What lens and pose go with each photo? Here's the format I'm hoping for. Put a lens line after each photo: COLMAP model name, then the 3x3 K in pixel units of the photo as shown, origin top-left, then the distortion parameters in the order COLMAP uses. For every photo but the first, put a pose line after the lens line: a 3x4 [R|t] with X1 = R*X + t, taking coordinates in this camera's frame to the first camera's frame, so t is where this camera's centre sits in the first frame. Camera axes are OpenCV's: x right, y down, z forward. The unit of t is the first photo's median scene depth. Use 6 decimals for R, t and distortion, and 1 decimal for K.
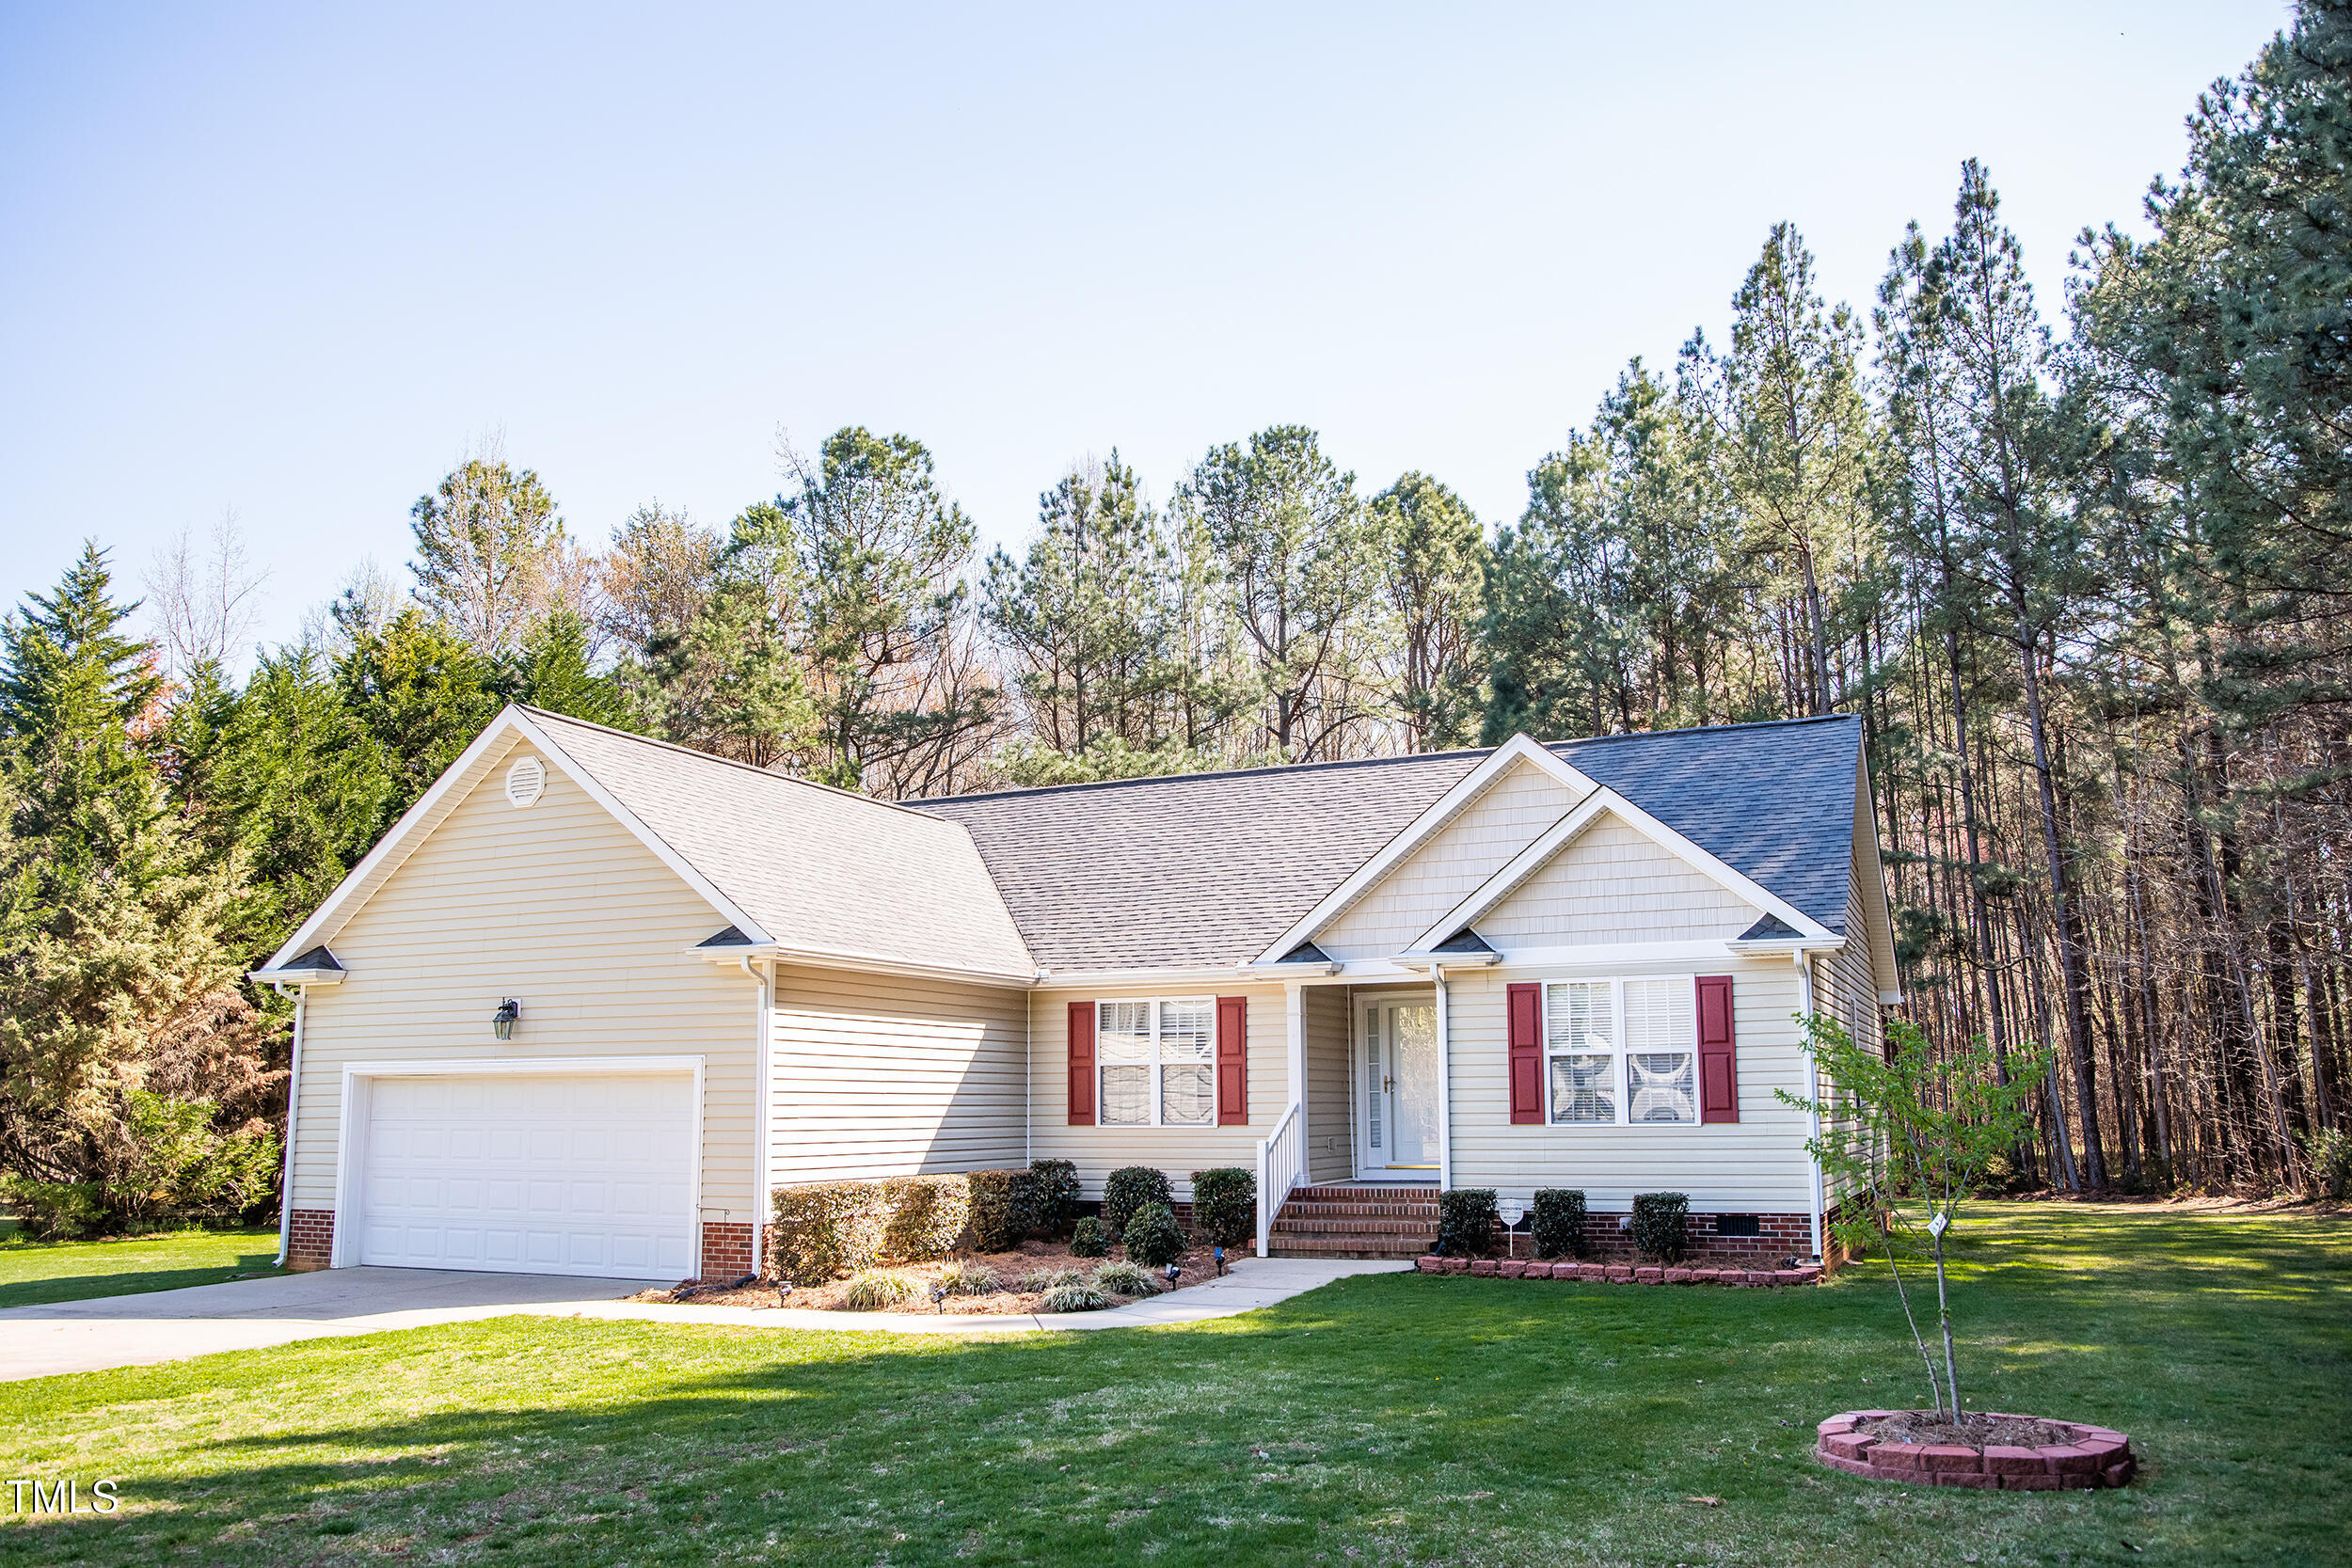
lens RADIAL K [[1876.3, 0, 1201.8], [0, 1876.3, 787.0], [0, 0, 1]] dist [-0.105678, 0.127521]
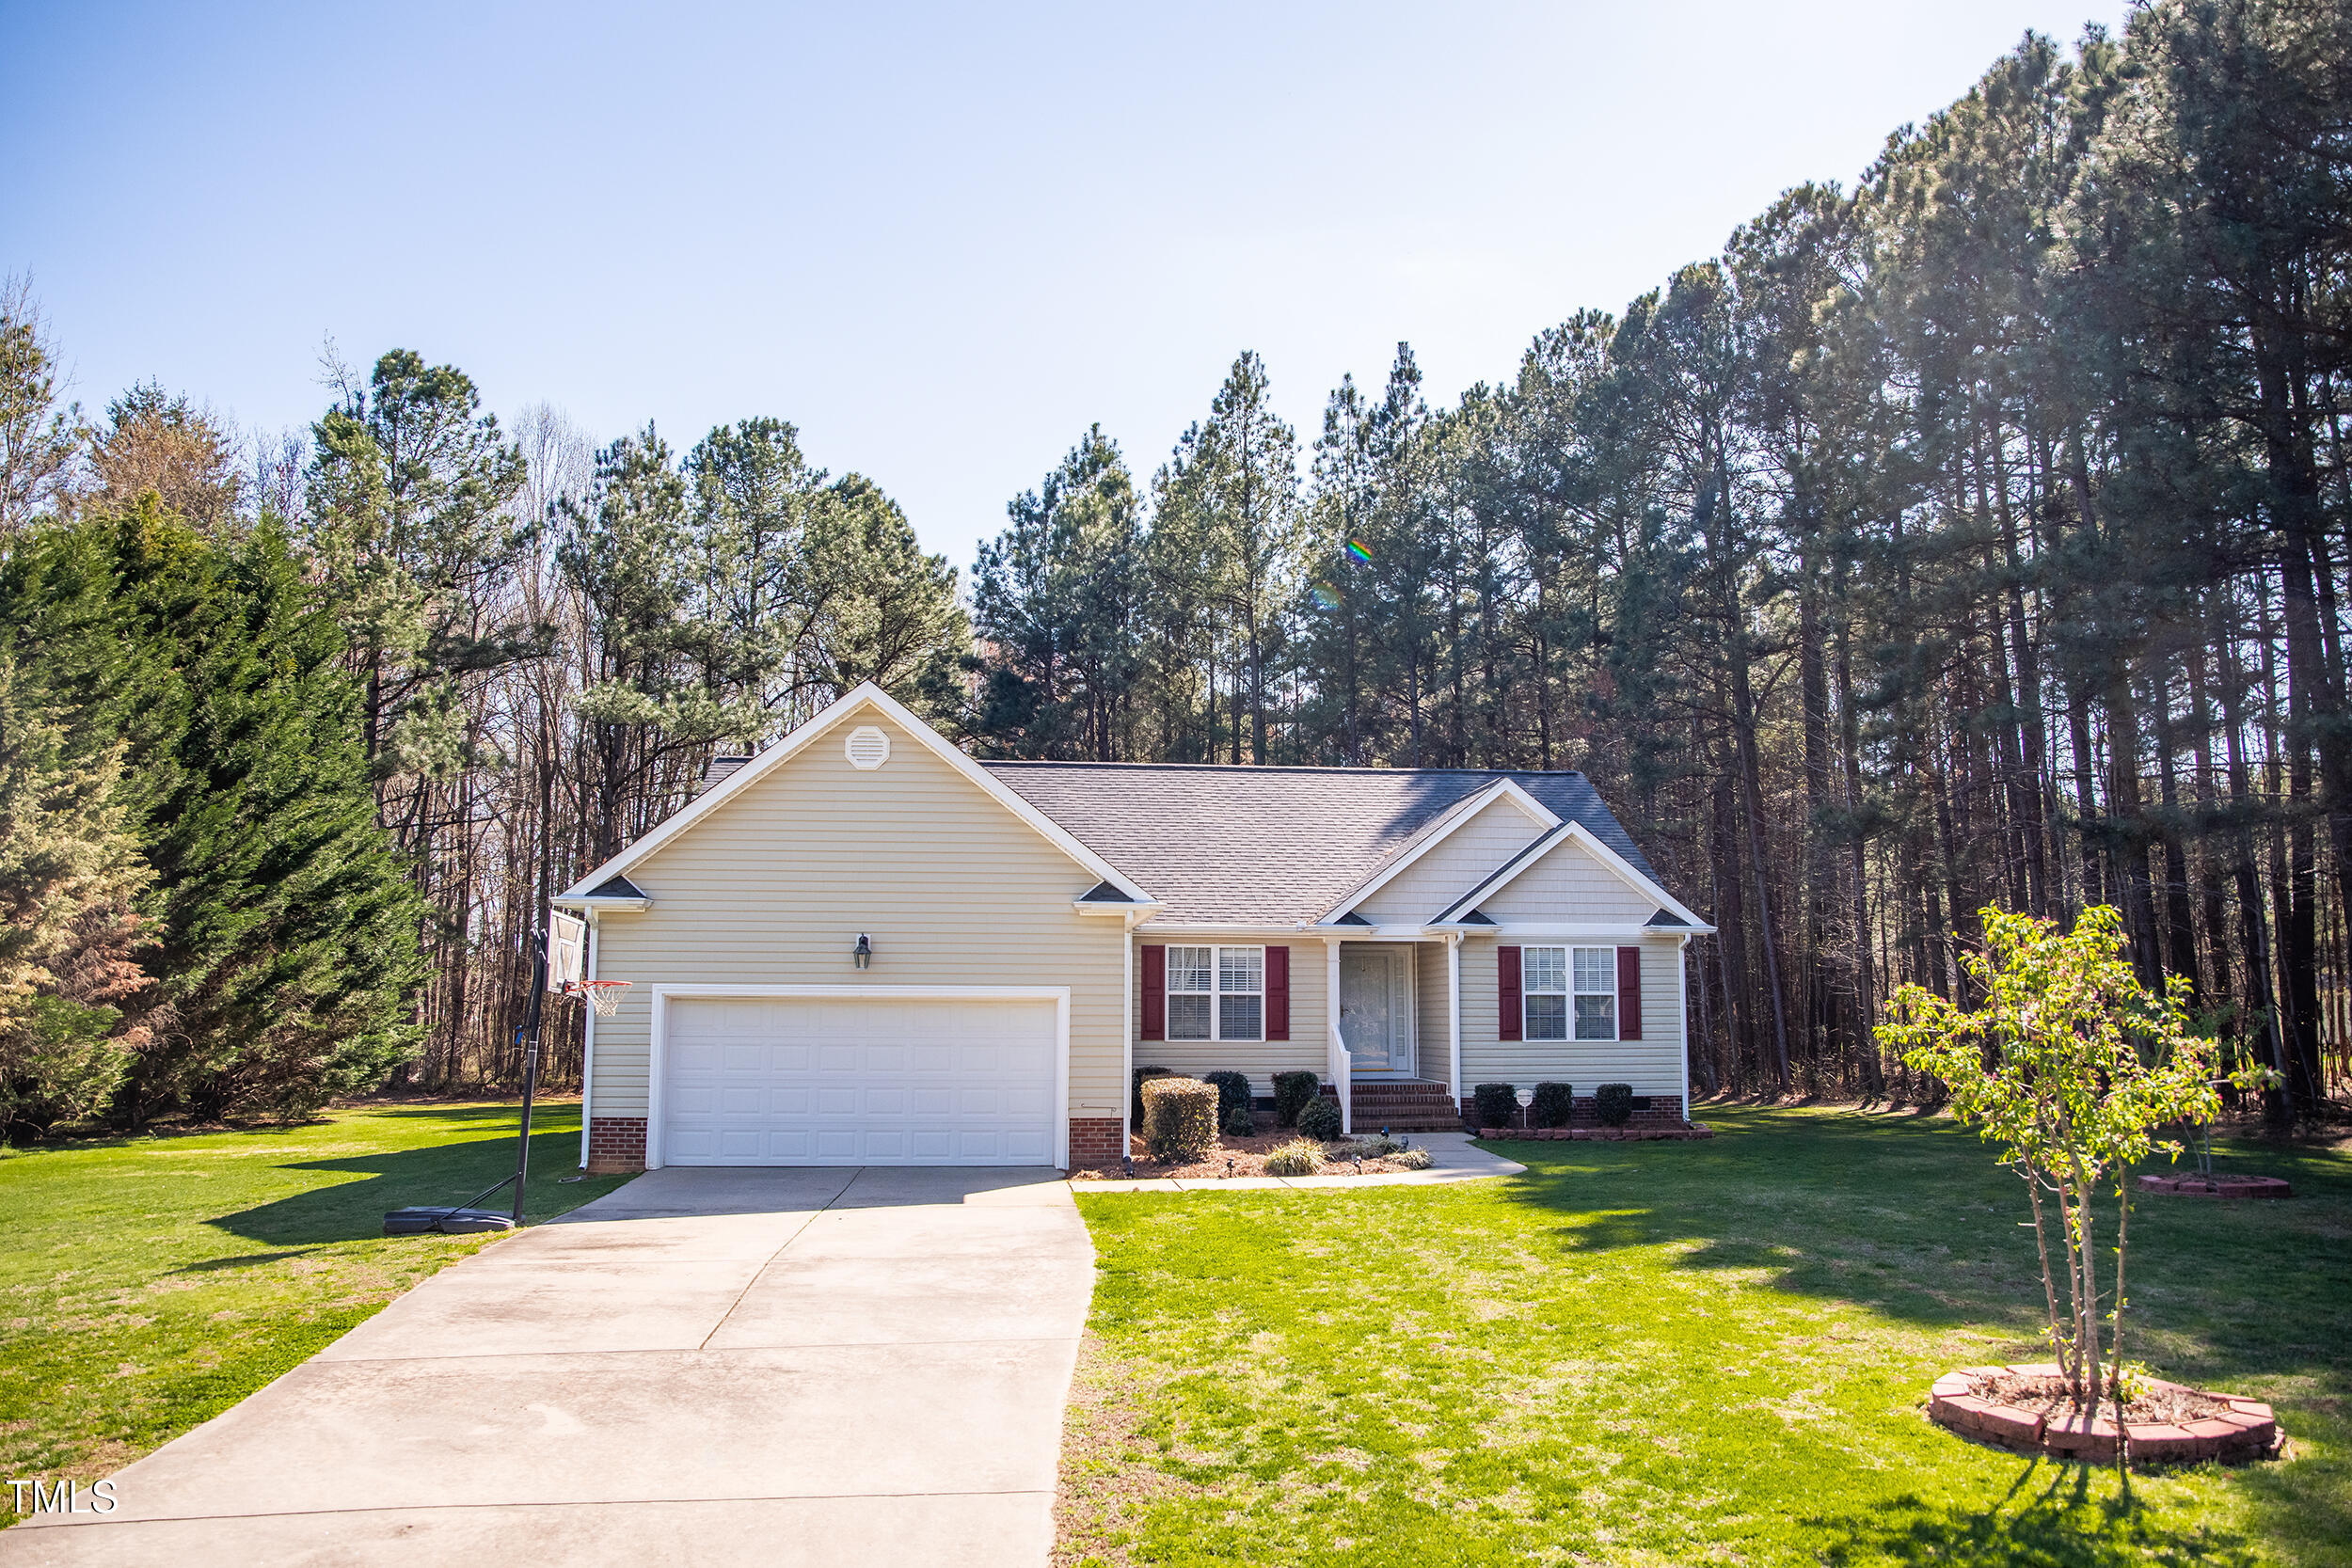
lens RADIAL K [[1674.7, 0, 1205.3], [0, 1674.7, 789.6], [0, 0, 1]] dist [-0.116572, 0.104958]
pose [[0.851956, 0.079981, 0.517469, -0.525659], [-0.096665, 0.995303, 0.005311, -0.001980], [-0.514614, -0.054546, 0.855685, -0.003843]]
